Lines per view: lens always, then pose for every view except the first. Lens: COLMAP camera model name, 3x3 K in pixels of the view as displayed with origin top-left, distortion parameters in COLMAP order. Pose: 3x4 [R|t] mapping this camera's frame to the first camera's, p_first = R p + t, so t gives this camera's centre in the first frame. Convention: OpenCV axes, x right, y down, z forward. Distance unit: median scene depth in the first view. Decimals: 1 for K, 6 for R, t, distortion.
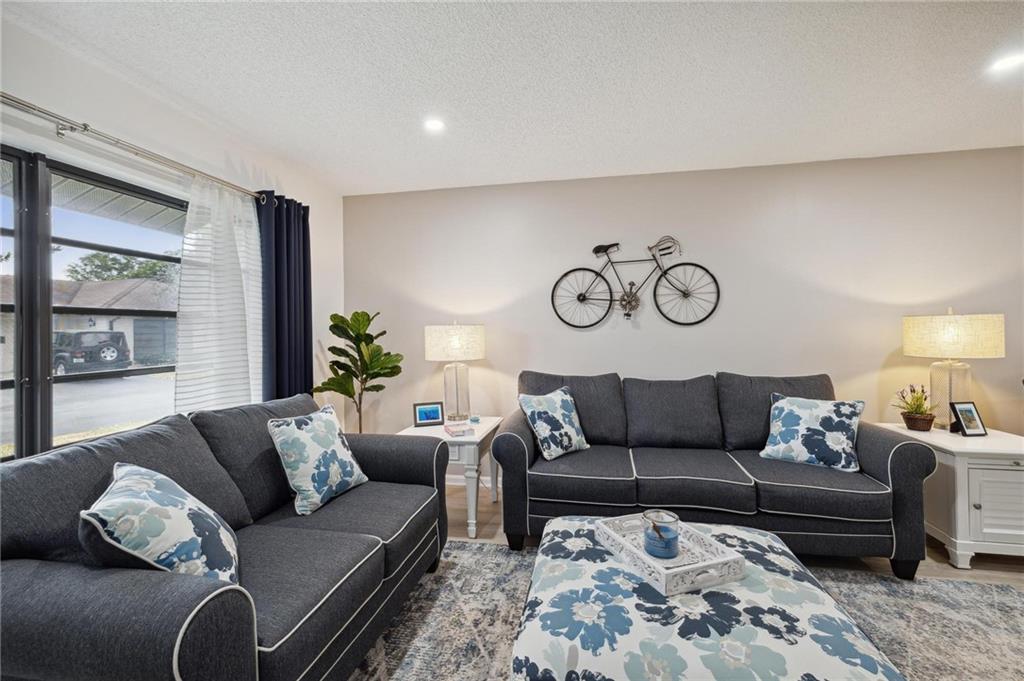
lens RADIAL K [[447.6, 0, 513.4], [0, 447.6, 329.7], [0, 0, 1]] dist [0.005027, 0.000154]
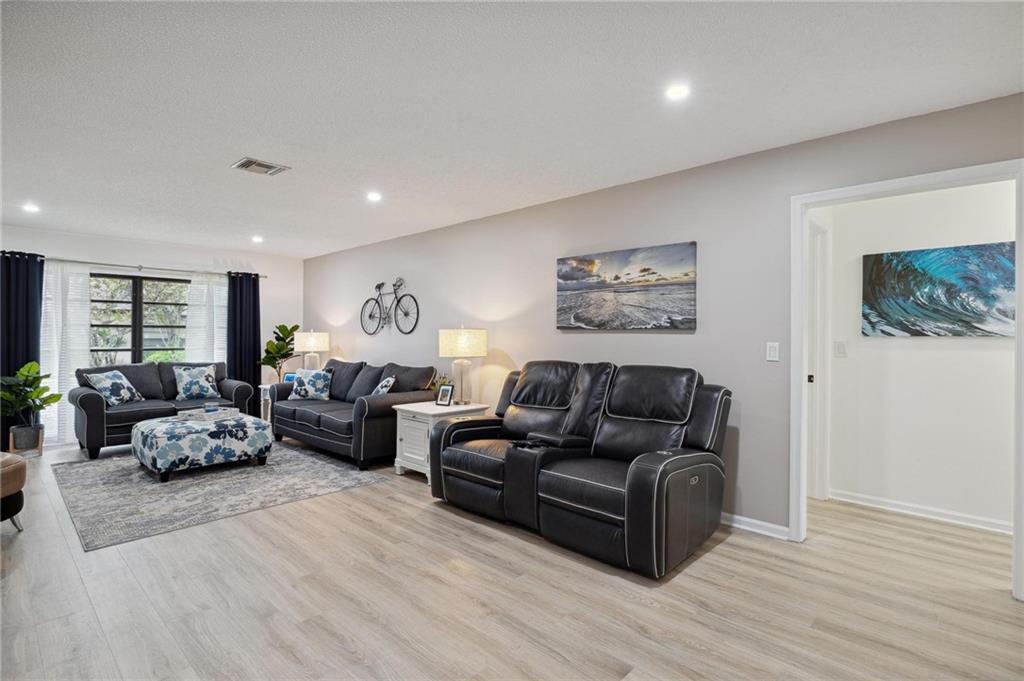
lens RADIAL K [[505.7, 0, 512.6], [0, 505.7, 335.9], [0, 0, 1]] dist [0.002117, -0.000399]
pose [[0.836035, 0.013943, -0.548499, 2.226008], [-0.011677, 0.999903, 0.007619, -0.027569], [0.548552, 0.000035, 0.836116, -0.366357]]
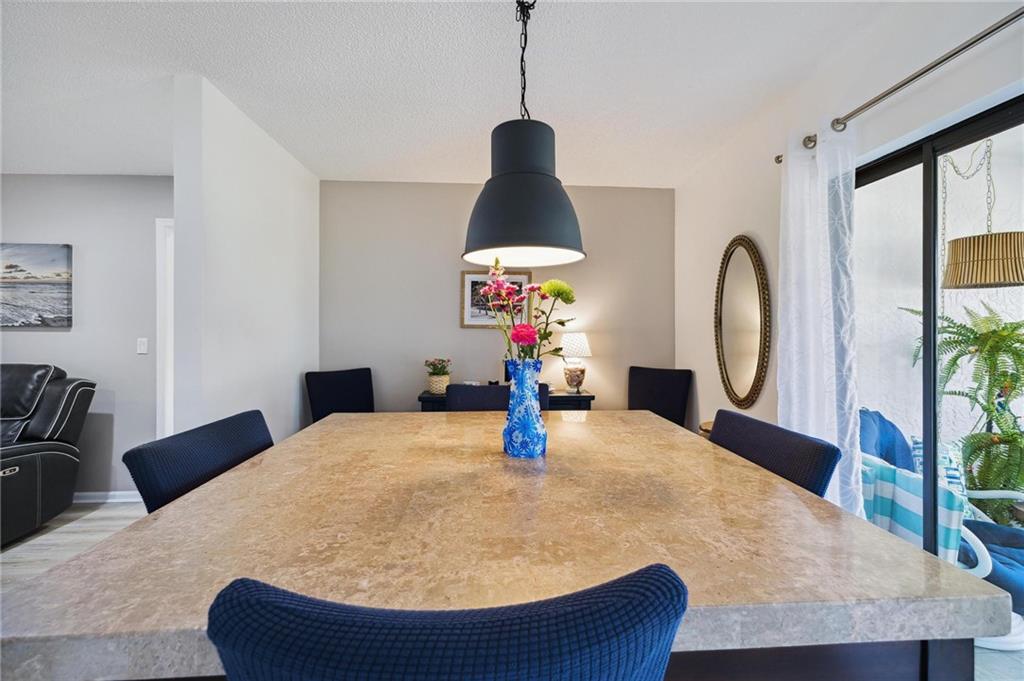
lens RADIAL K [[443.7, 0, 519.1], [0, 443.7, 328.6], [0, 0, 1]] dist [0.000927, 0.000141]
pose [[0.971507, 0.007100, 0.236902, 2.853395], [-0.007071, 0.999975, -0.000974, -0.044678], [-0.236903, -0.000729, 0.971533, -0.499581]]
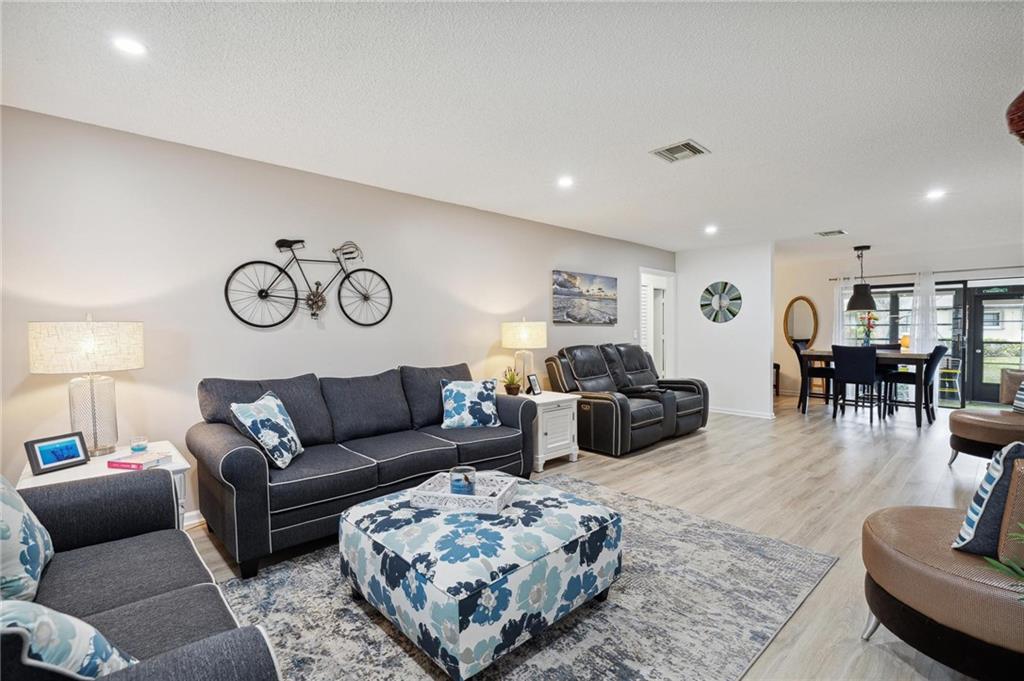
lens RADIAL K [[469.4, 0, 514.7], [0, 469.4, 340.1], [0, 0, 1]] dist [-0.002389, -0.000341]
pose [[0.592425, -0.010976, 0.805551, -0.431947], [-0.004426, 0.999848, 0.016879, 0.004761], [-0.805614, -0.013565, 0.592286, 0.036518]]
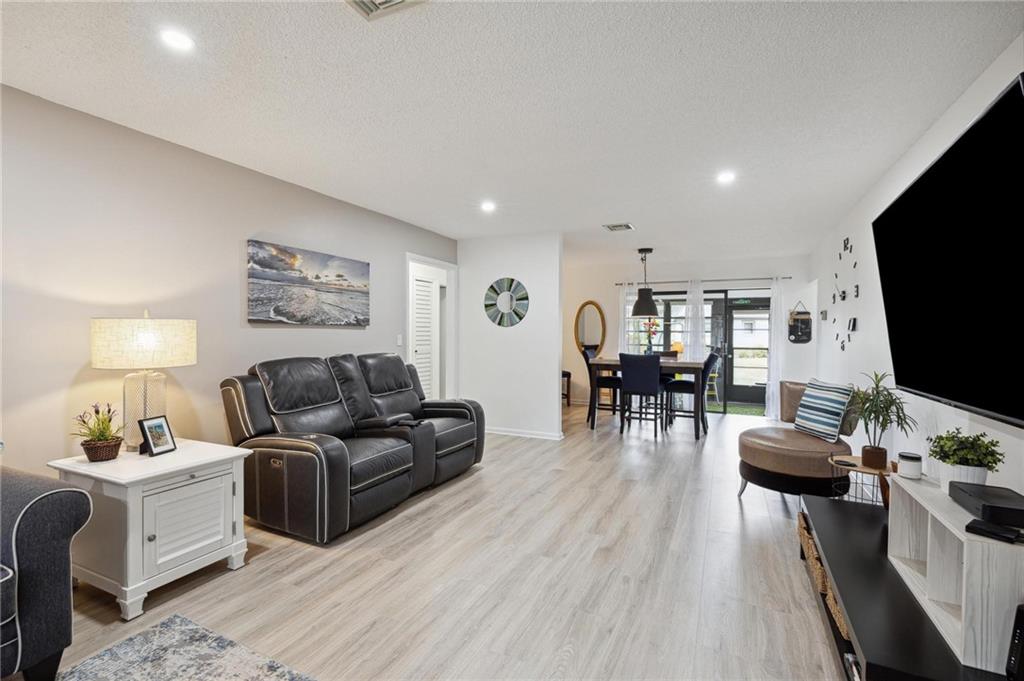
lens RADIAL K [[464.2, 0, 514.6], [0, 464.2, 336.5], [0, 0, 1]] dist [-0.000494, 0.000066]
pose [[0.248842, 0.004417, 0.968534, 0.298699], [-0.011822, 0.999929, -0.001523, -0.005592], [-0.968472, -0.011071, 0.248877, 0.087061]]
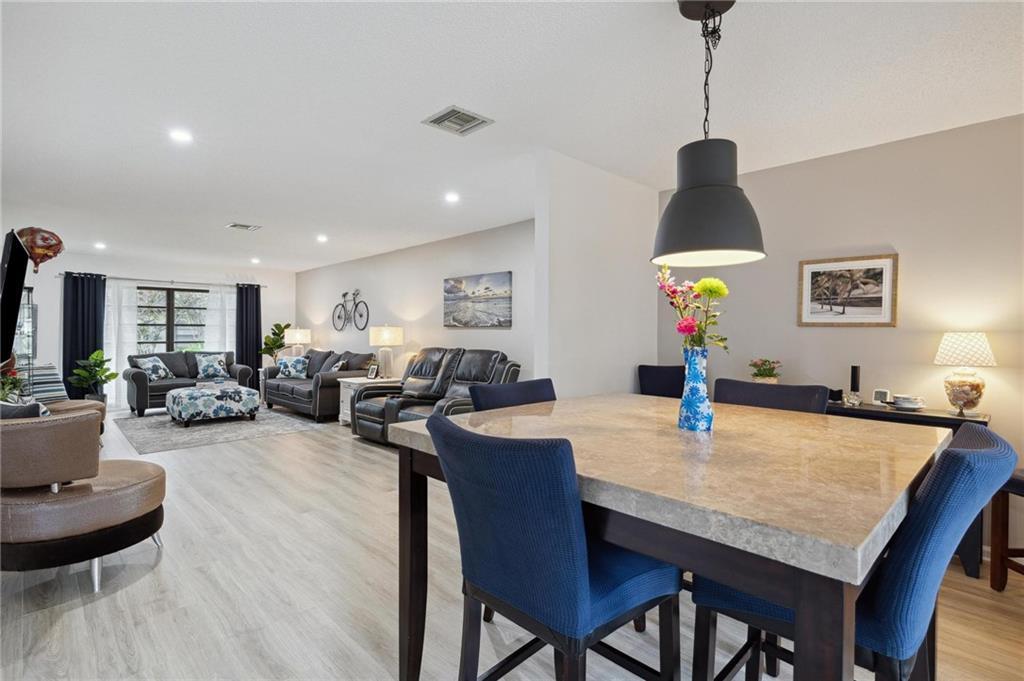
lens RADIAL K [[505.7, 0, 512.6], [0, 505.7, 335.9], [0, 0, 1]] dist [0.002117, -0.000399]
pose [[0.809075, 0.016459, -0.587475, 3.181776], [-0.009801, 0.999847, 0.014514, -0.033118], [0.587624, -0.005985, 0.809112, -0.698336]]
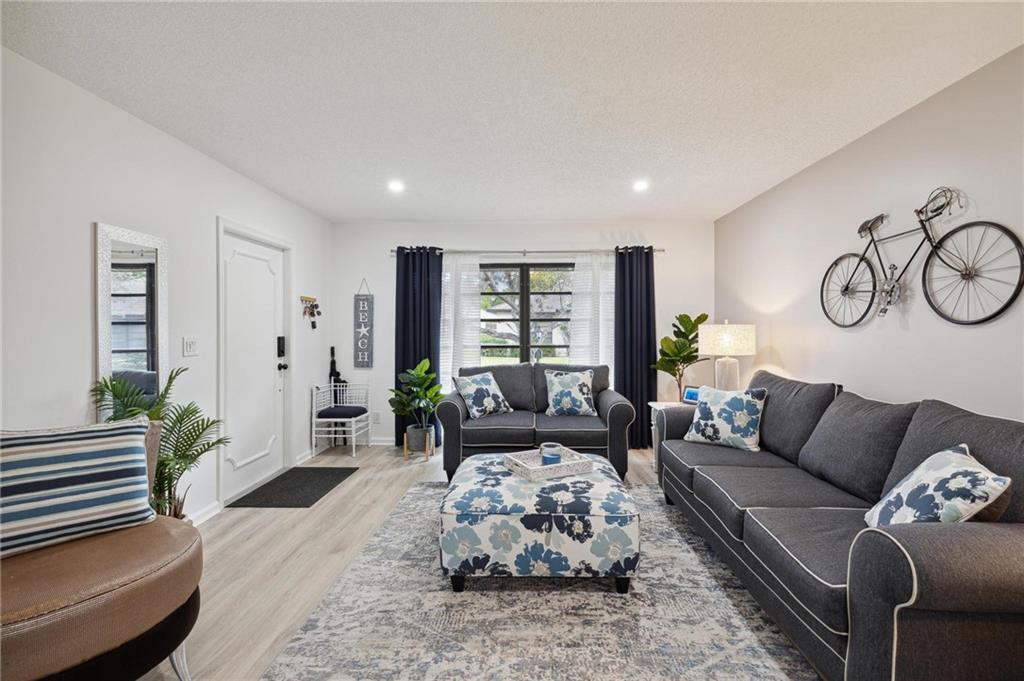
lens RADIAL K [[443.7, 0, 519.1], [0, 443.7, 328.6], [0, 0, 1]] dist [0.000927, 0.000141]
pose [[0.165169, 0.010155, -0.986213, 1.183716], [0.004018, 0.999932, 0.010969, -0.018214], [0.986257, -0.005775, 0.165117, 0.384374]]
